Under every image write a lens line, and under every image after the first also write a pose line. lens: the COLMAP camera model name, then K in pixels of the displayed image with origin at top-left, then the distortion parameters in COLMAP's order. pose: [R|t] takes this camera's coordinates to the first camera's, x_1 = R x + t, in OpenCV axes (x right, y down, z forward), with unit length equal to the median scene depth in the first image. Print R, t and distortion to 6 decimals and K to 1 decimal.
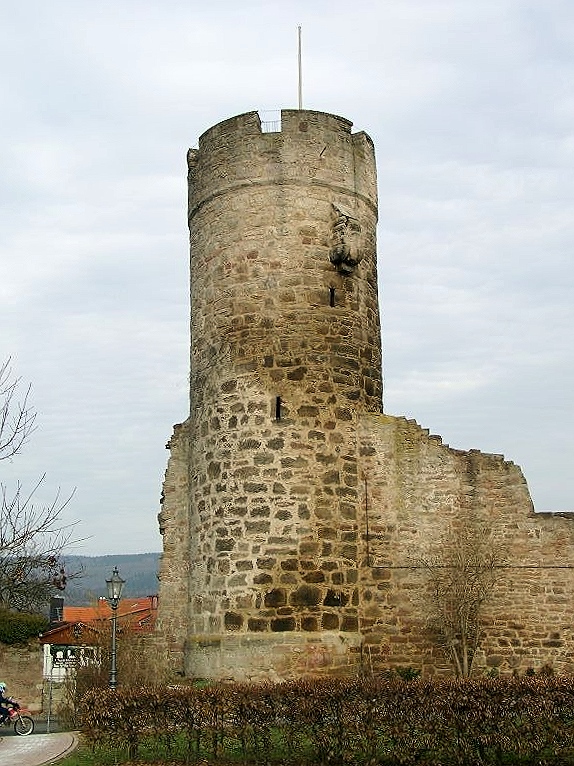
lens RADIAL K [[959.2, 0, 286.8], [0, 959.2, 384.5], [0, 0, 1]] dist [-0.007924, 0.000000]
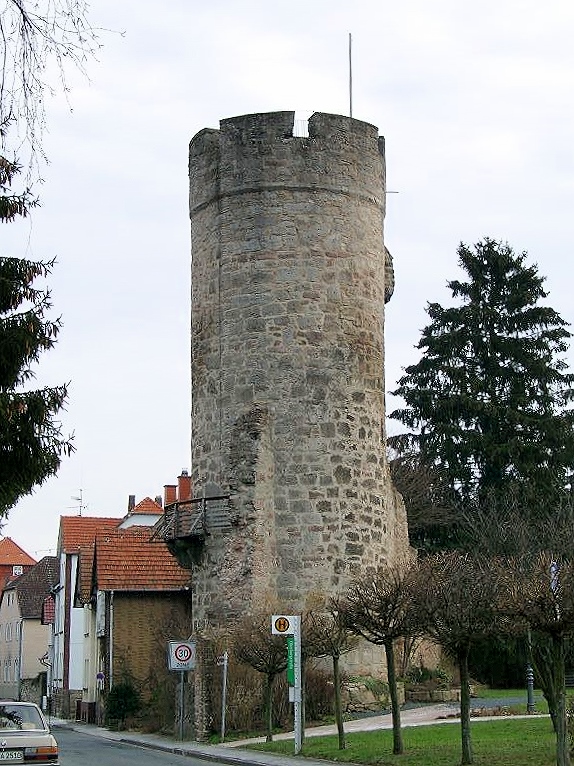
lens RADIAL K [[1618.5, 0, 286.9], [0, 1618.5, 382.0], [0, 0, 1]] dist [0.282193, 0.000000]
pose [[0.189093, 0.181563, 0.965028, -1.793401], [-0.251285, 0.958982, -0.131187, 0.238874], [-0.949262, -0.217691, 0.226961, 0.692306]]
